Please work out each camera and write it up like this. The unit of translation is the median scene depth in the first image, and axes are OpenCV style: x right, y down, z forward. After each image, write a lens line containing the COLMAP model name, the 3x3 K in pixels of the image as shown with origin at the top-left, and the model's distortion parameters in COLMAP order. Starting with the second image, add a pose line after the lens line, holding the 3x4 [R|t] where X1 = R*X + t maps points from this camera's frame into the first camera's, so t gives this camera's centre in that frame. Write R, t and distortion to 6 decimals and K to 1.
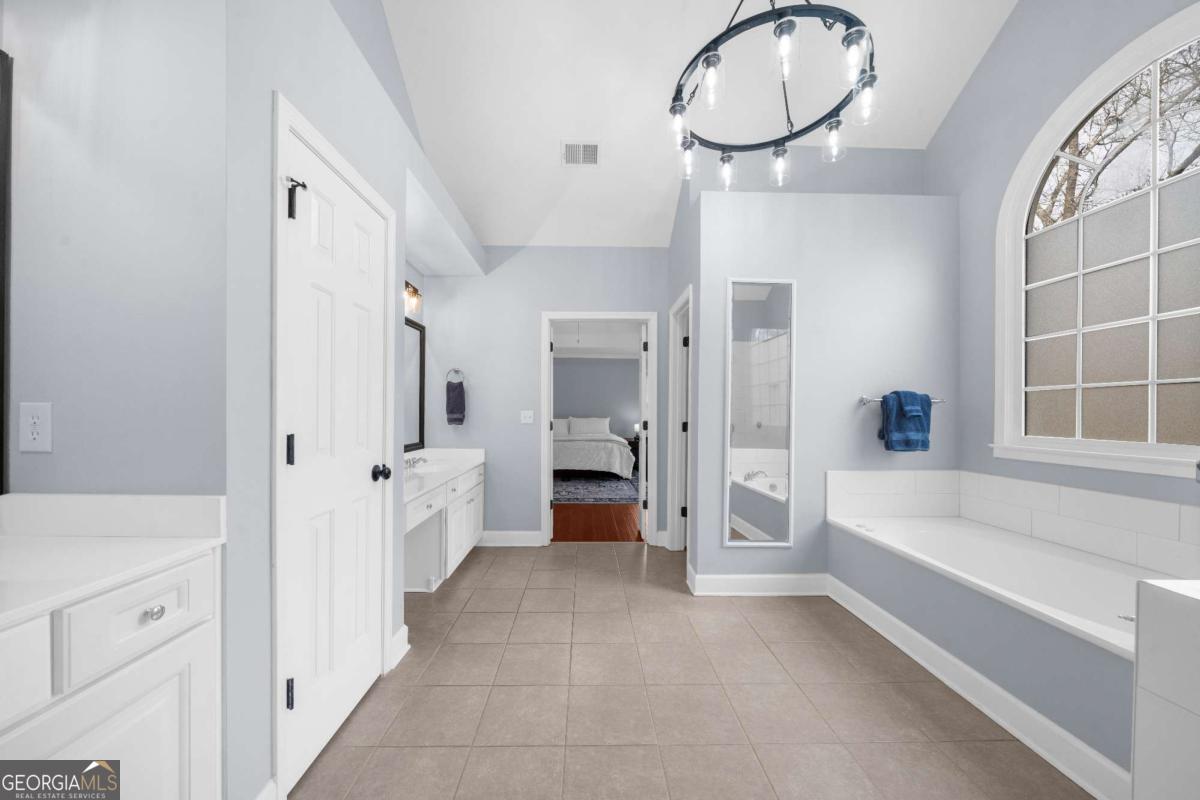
lens RADIAL K [[417.3, 0, 593.8], [0, 417.3, 399.8], [0, 0, 1]] dist [-0.004638, -0.000006]
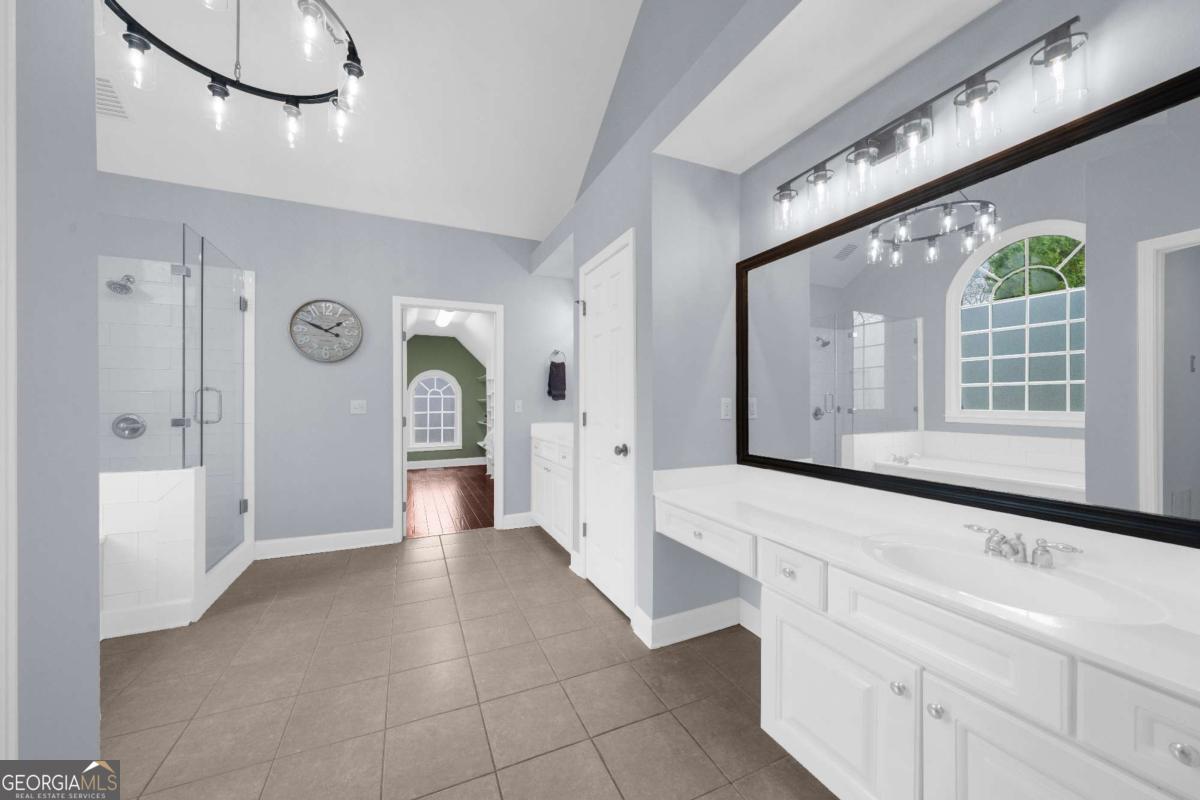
lens RADIAL K [[417.3, 0, 593.8], [0, 417.3, 399.8], [0, 0, 1]] dist [-0.004638, -0.000006]
pose [[-0.922352, -0.011414, -0.386183, 0.062591], [0.002145, 0.999397, -0.034661, 0.059539], [0.386346, -0.032798, -0.921771, 2.072924]]
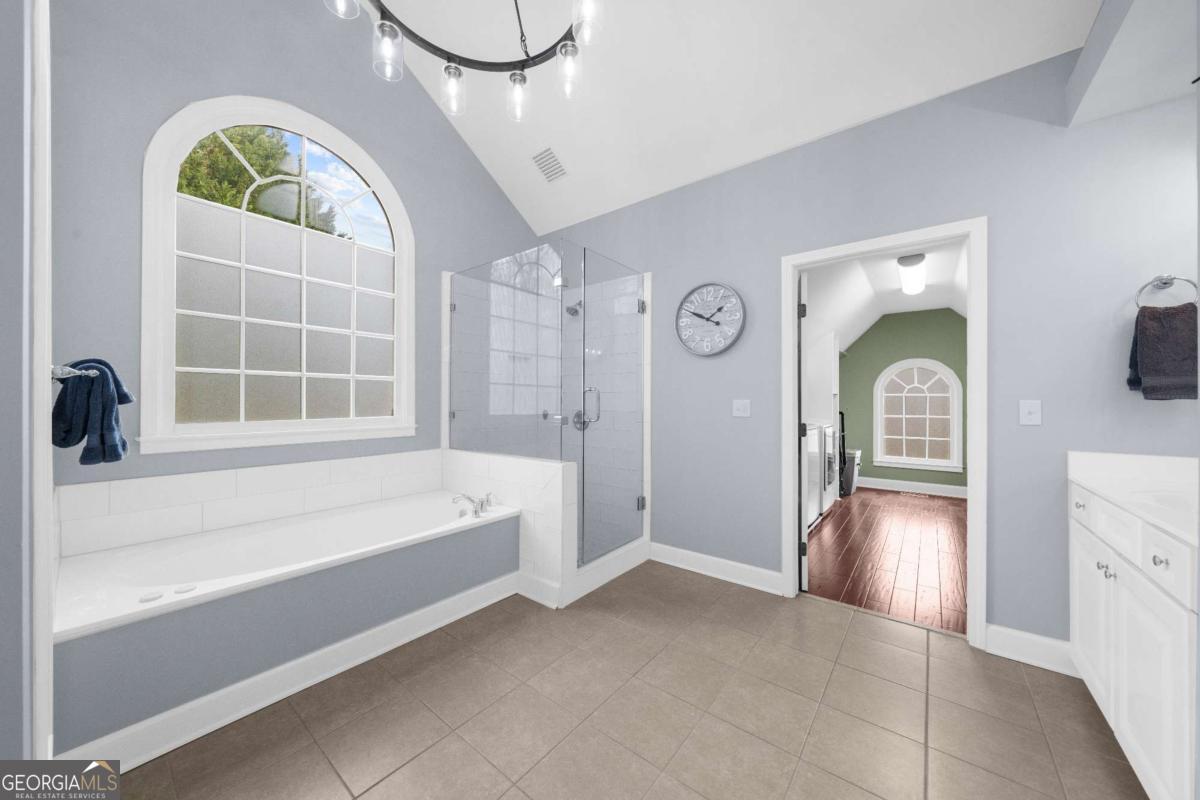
lens RADIAL K [[417.3, 0, 593.8], [0, 417.3, 399.8], [0, 0, 1]] dist [-0.004638, -0.000006]
pose [[-0.765903, -0.010602, 0.642869, -0.237281], [-0.028670, 0.999433, -0.017674, 0.036088], [-0.642317, -0.031968, -0.765772, 1.442353]]
